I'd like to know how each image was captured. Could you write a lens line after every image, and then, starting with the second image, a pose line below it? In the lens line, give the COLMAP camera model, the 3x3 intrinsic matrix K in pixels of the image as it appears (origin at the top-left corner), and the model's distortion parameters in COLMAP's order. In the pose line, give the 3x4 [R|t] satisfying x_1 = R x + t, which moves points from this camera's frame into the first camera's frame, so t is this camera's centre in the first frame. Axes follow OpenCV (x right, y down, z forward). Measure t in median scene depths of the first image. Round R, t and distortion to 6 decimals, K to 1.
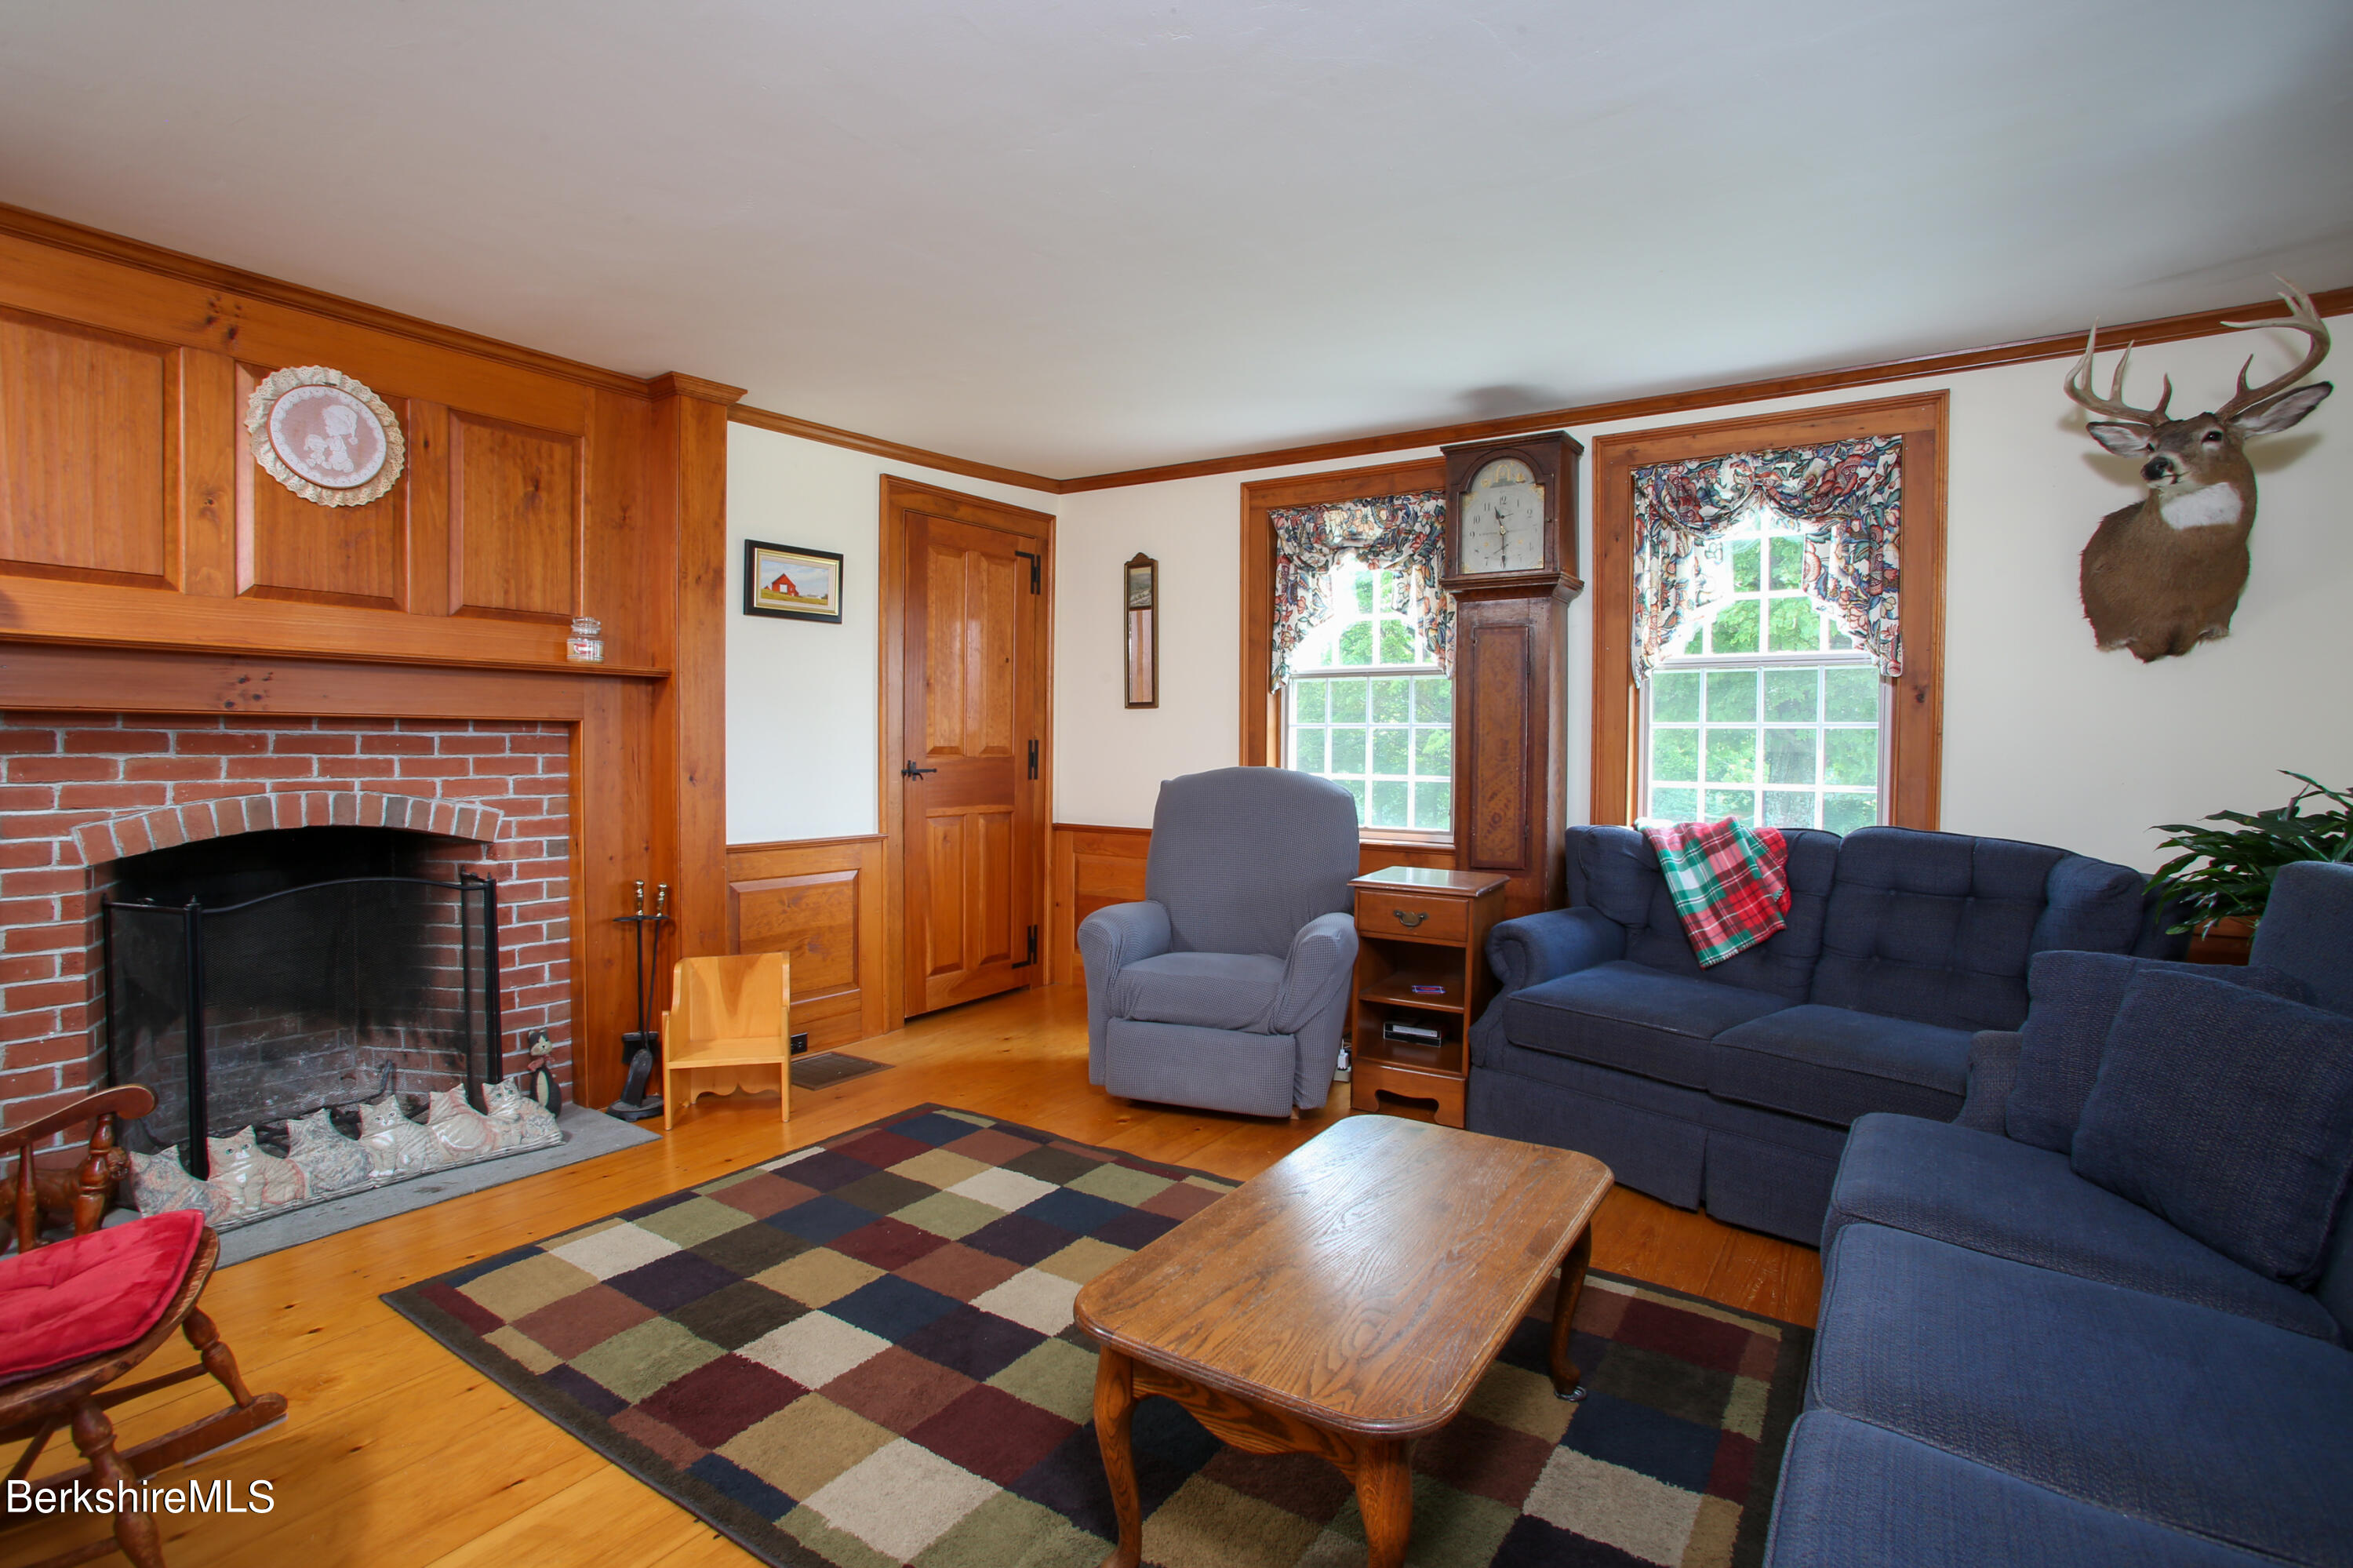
lens RADIAL K [[1247.4, 0, 1176.5], [0, 1247.4, 784.0], [0, 0, 1]] dist [-0.013626, 0.047852]
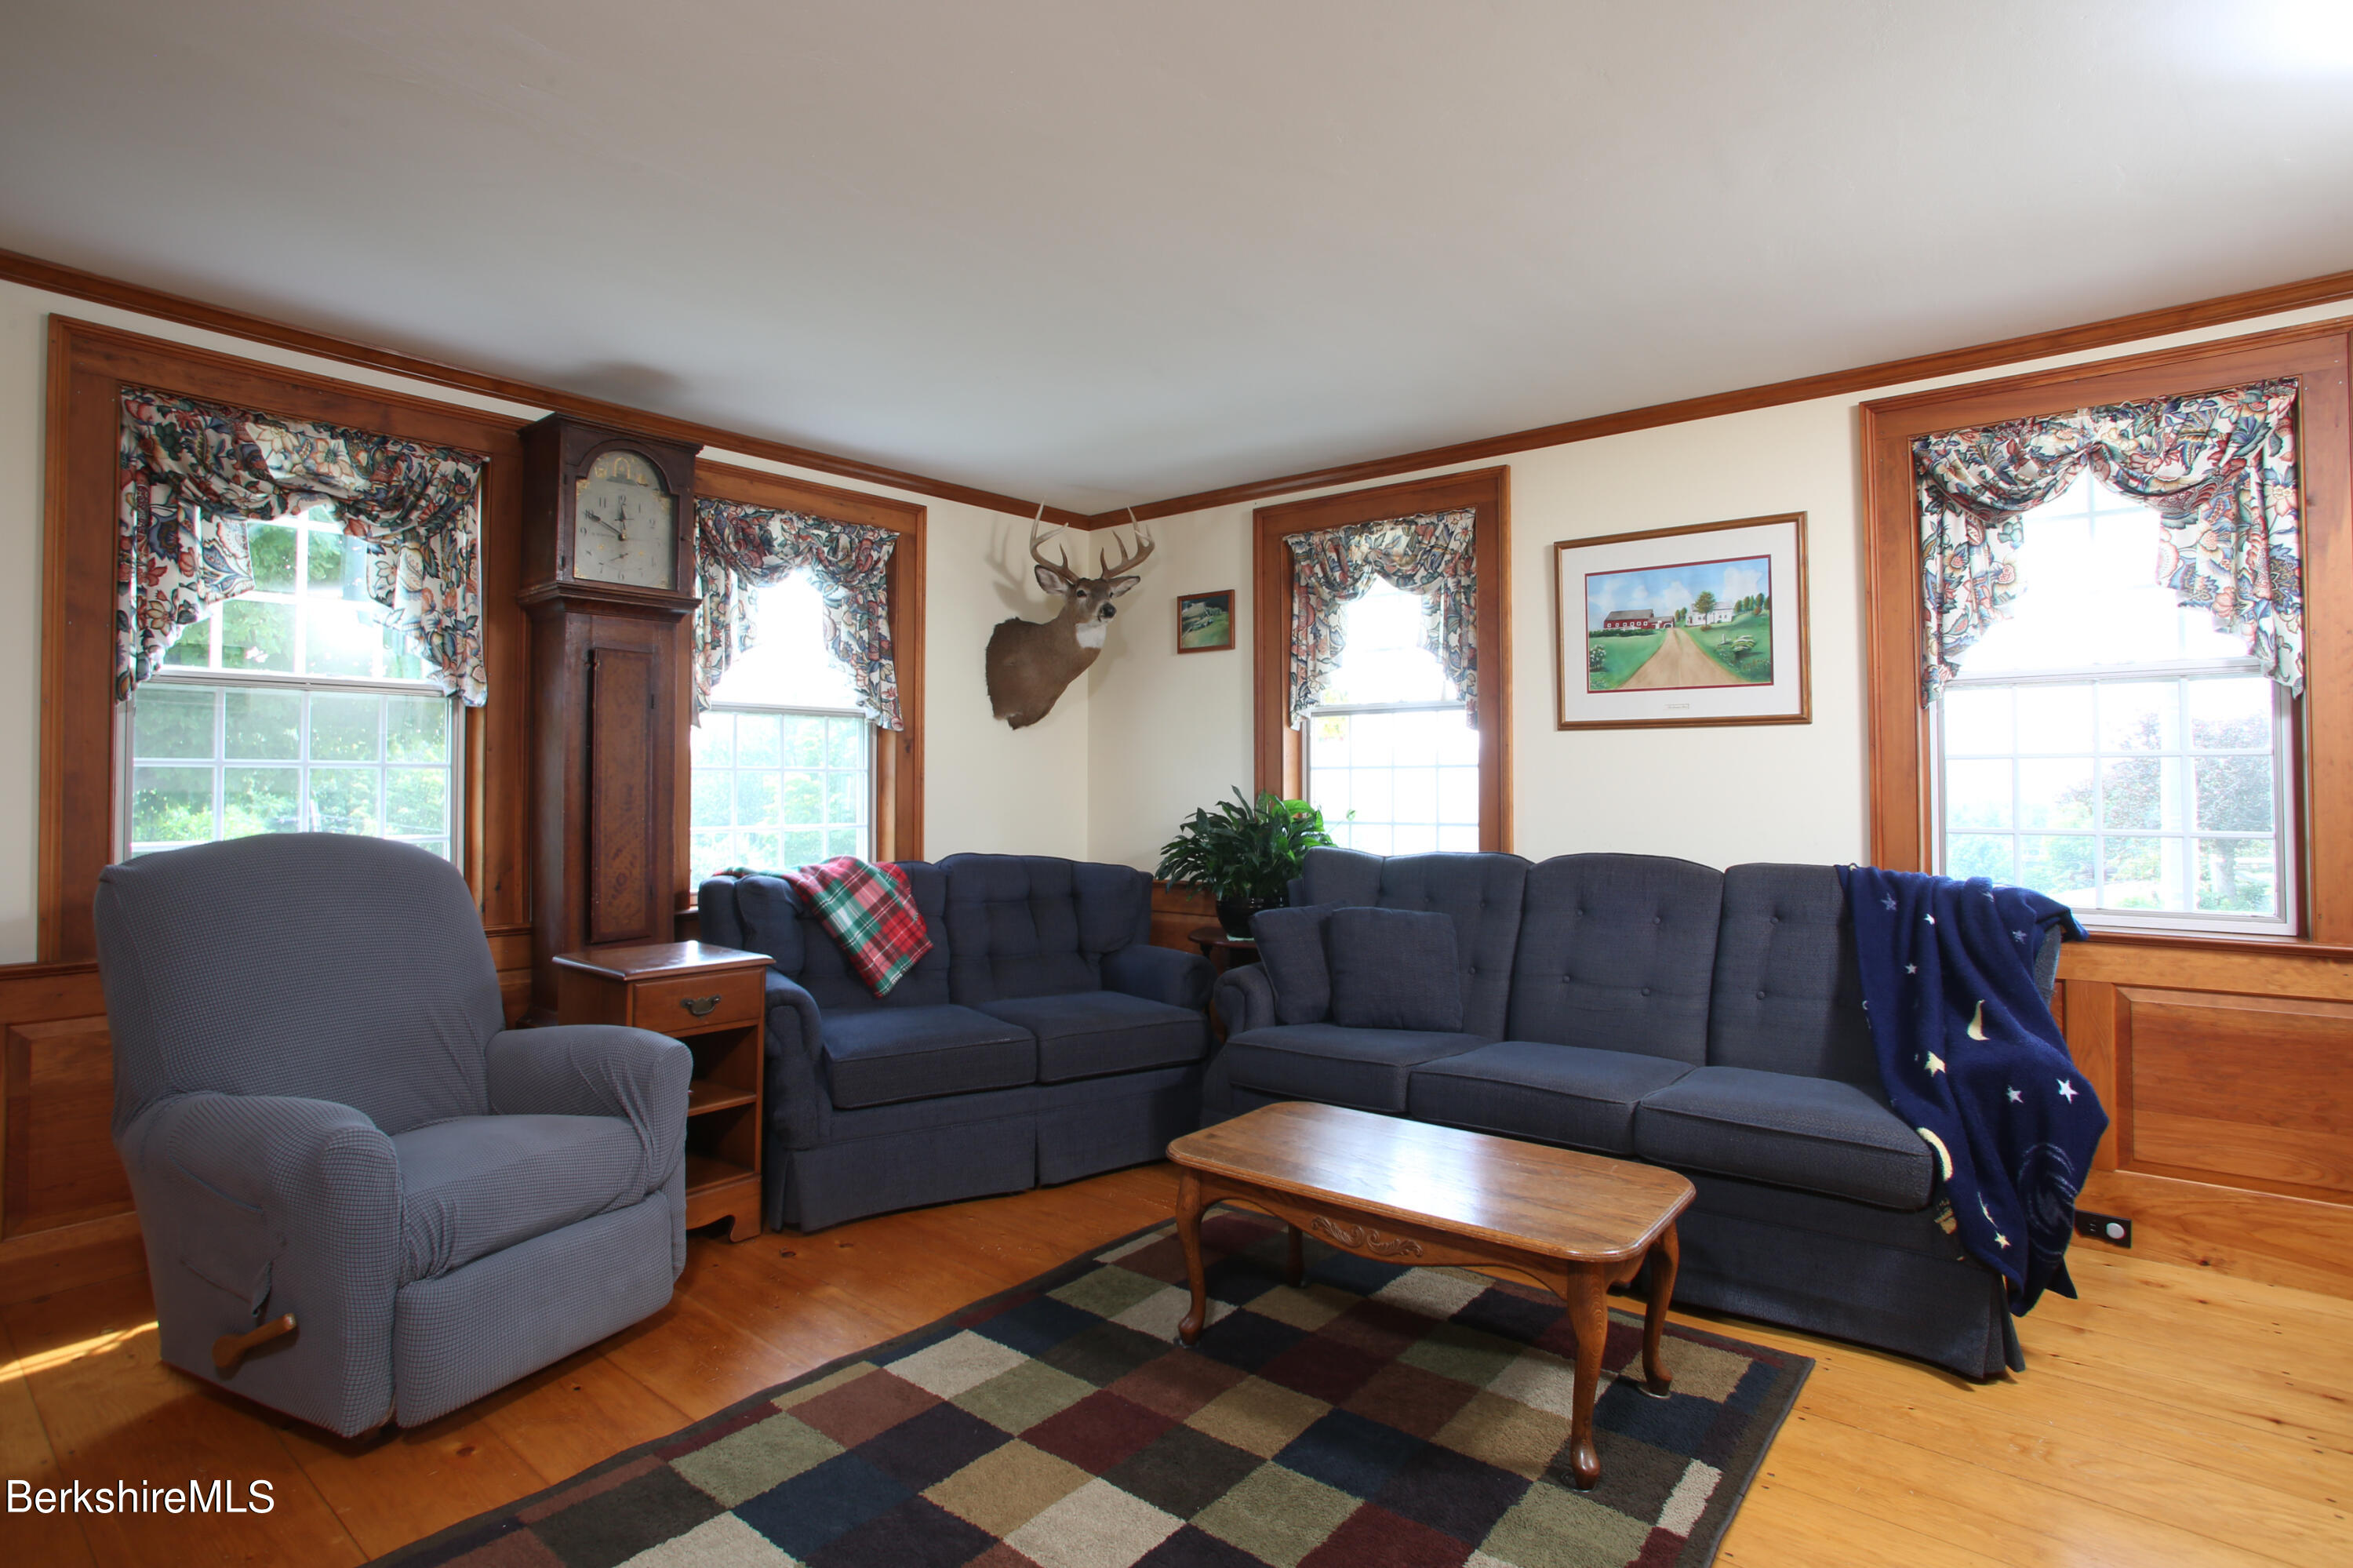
lens RADIAL K [[1247.4, 0, 1176.5], [0, 1247.4, 784.0], [0, 0, 1]] dist [-0.013626, 0.047852]
pose [[0.102499, -0.010110, 0.994682, -0.585162], [0.028534, 0.999567, 0.007220, -0.034415], [-0.994324, 0.027642, 0.102743, 0.594196]]
